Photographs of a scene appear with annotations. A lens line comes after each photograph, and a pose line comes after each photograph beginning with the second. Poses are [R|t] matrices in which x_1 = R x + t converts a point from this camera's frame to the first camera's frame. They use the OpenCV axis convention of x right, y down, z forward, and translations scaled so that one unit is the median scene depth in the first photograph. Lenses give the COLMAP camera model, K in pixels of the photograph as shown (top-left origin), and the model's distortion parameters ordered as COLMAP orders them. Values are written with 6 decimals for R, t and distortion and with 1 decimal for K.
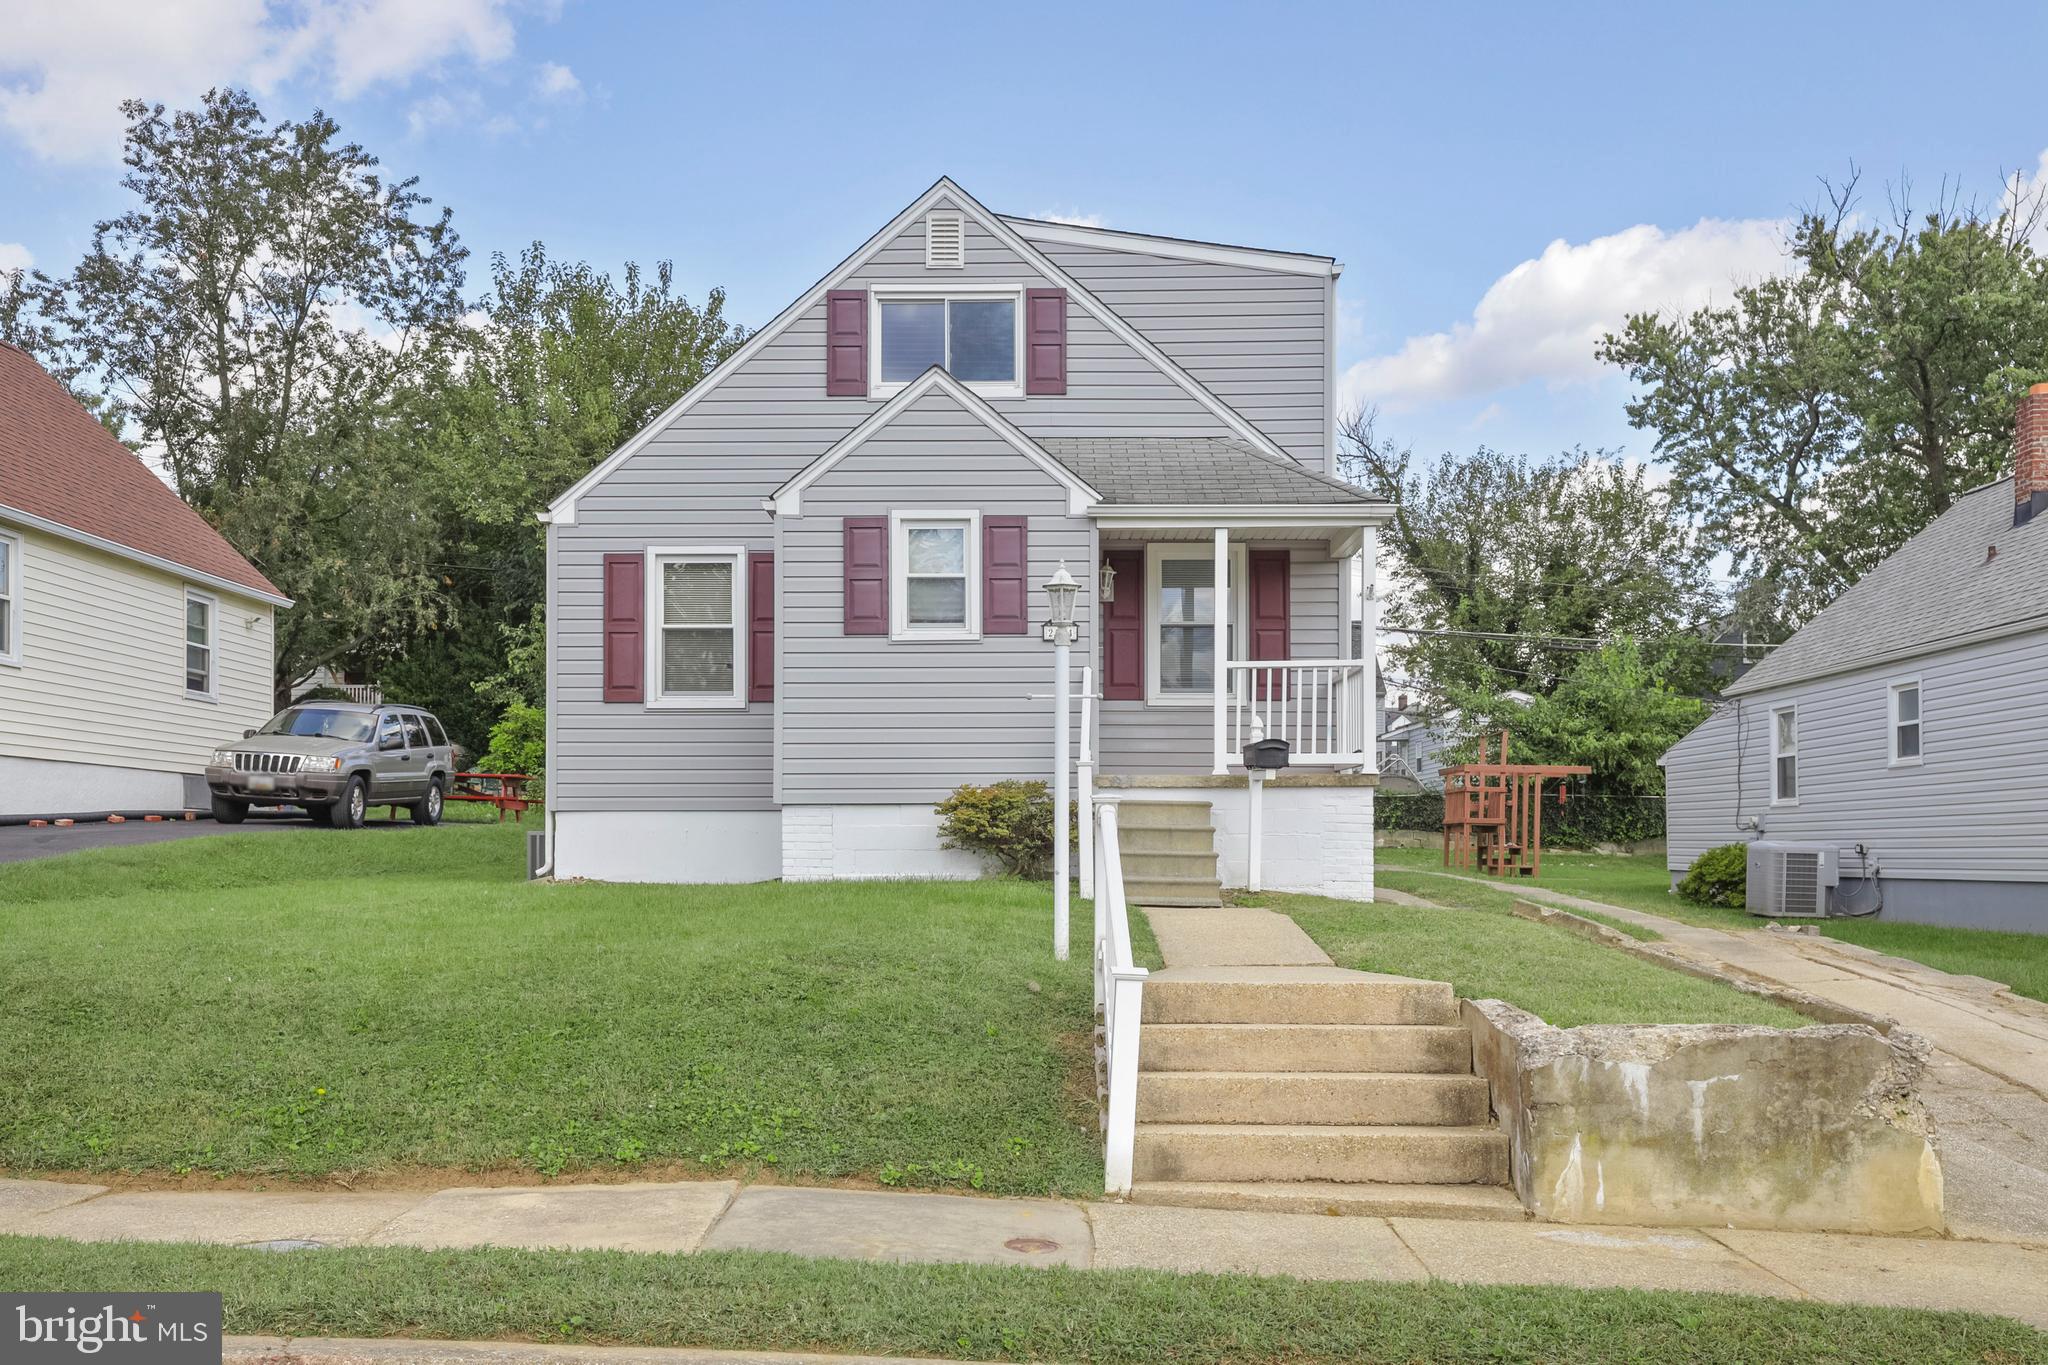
lens RADIAL K [[1747.0, 0, 1022.5], [0, 1747.0, 774.6], [0, 0, 1]] dist [0.042064, 0.010213]
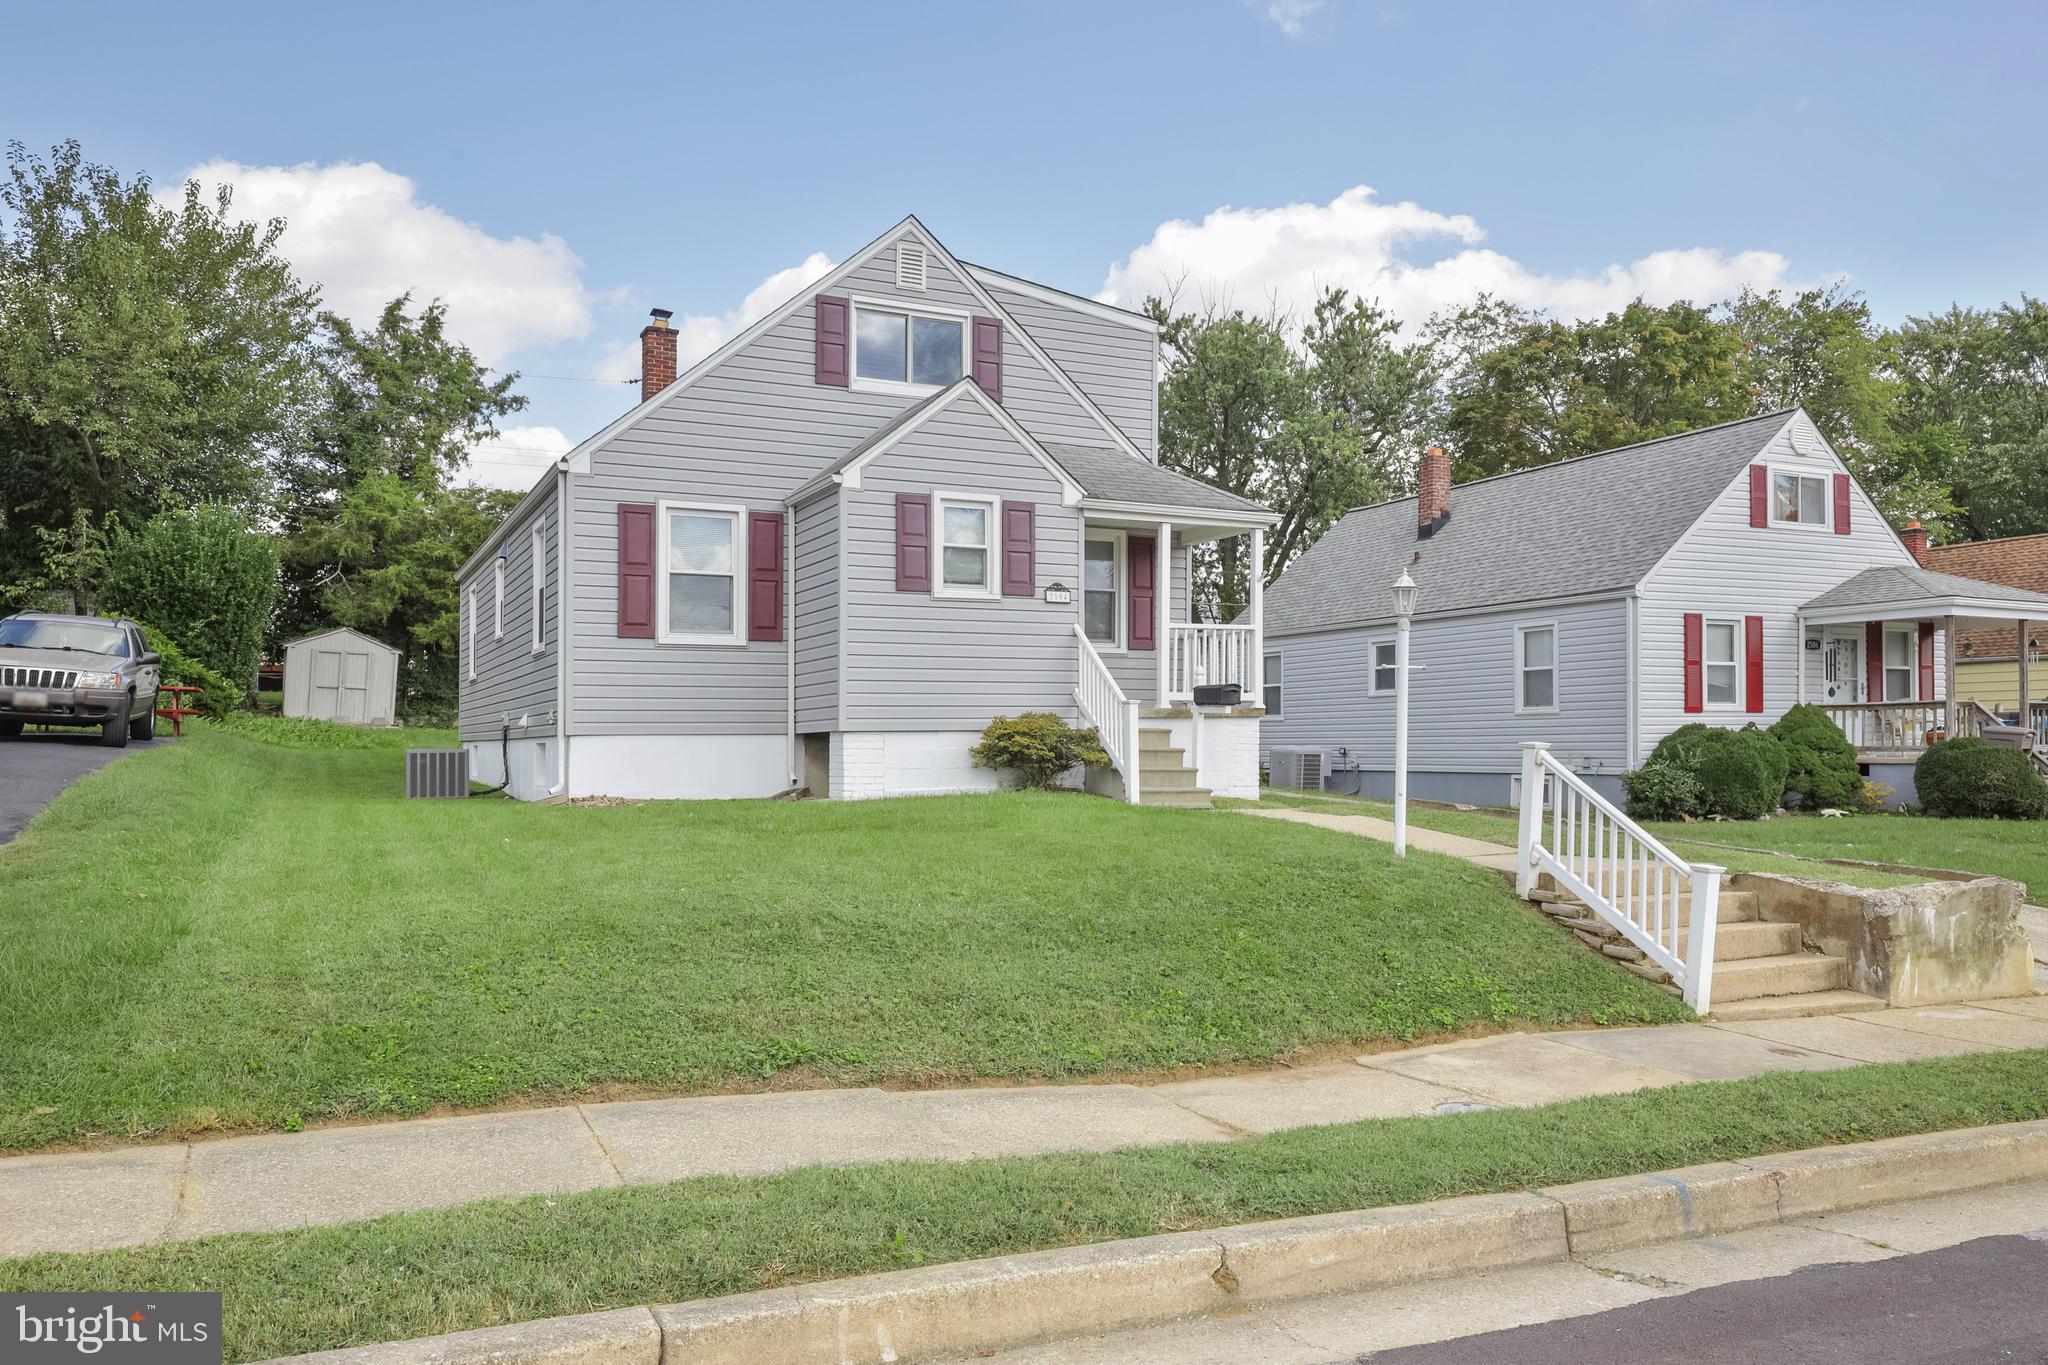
lens RADIAL K [[1429.9, 0, 1024.1], [0, 1429.9, 685.9], [0, 0, 1]] dist [0.027535, -0.001675]
pose [[0.886182, 0.010901, 0.463209, -0.479927], [-0.013540, 0.999906, 0.002373, -0.017712], [-0.463139, -0.008374, 0.886246, 0.083185]]
